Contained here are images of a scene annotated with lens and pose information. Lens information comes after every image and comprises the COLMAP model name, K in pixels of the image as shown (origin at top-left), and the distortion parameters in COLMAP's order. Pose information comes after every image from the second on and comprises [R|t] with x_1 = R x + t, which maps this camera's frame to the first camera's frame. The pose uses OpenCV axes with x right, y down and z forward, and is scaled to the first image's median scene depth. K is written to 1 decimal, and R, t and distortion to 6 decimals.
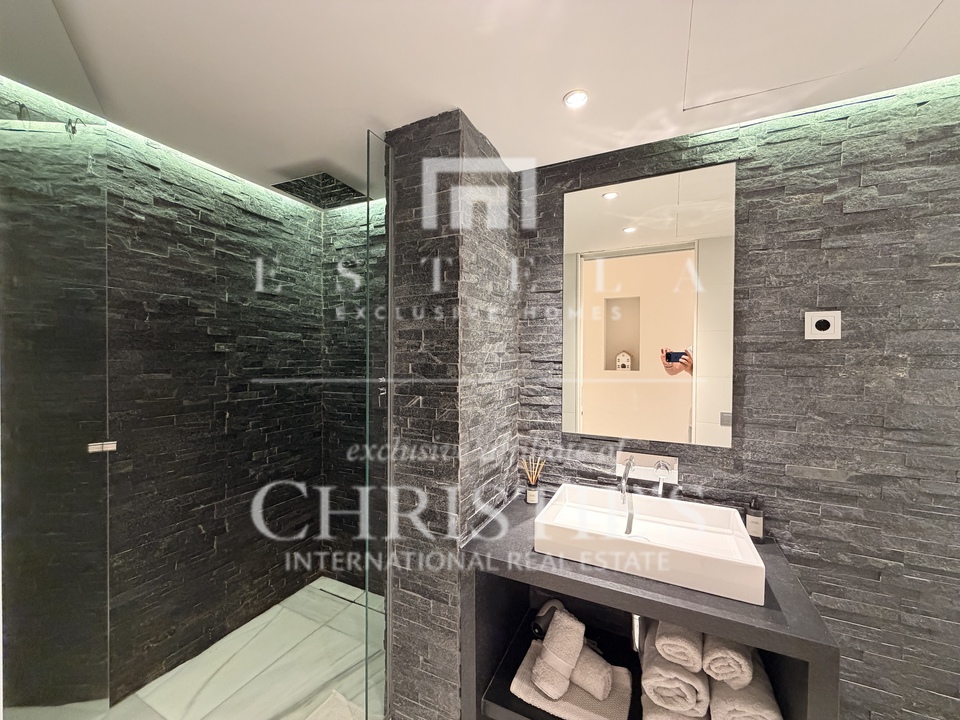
lens RADIAL K [[385.2, 0, 479.6], [0, 385.2, 357.2], [0, 0, 1]] dist [0.006032, 0.000139]
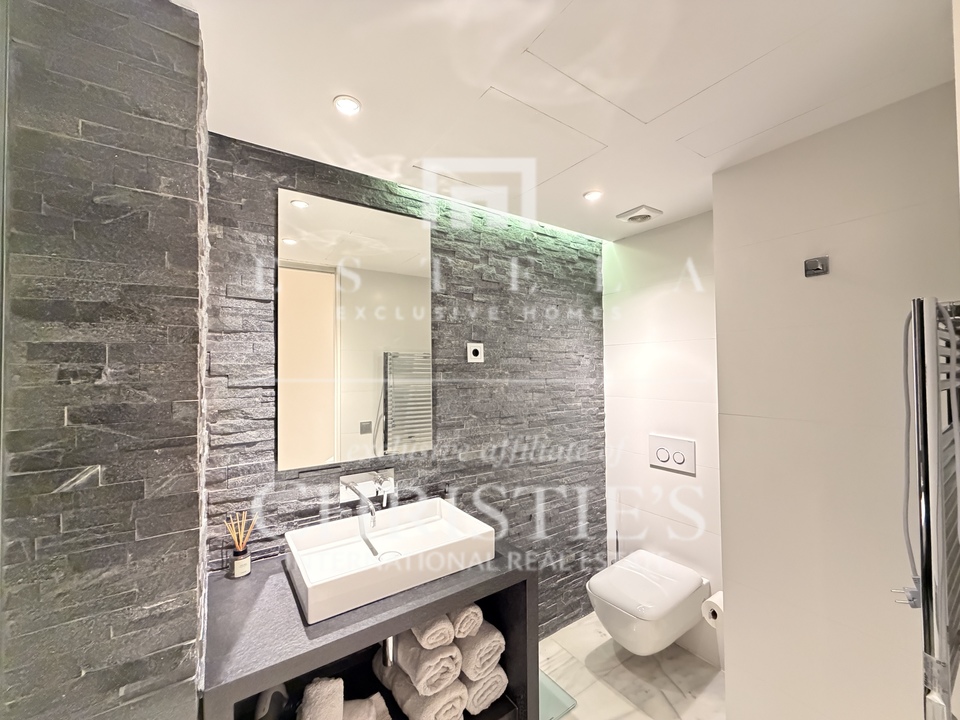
lens RADIAL K [[385.2, 0, 479.6], [0, 385.2, 357.2], [0, 0, 1]] dist [0.006032, 0.000139]
pose [[0.500265, 0.011995, 0.865789, -0.349975], [0.018308, 0.999534, -0.024427, -0.027731], [-0.865679, 0.028070, 0.499813, 0.243949]]
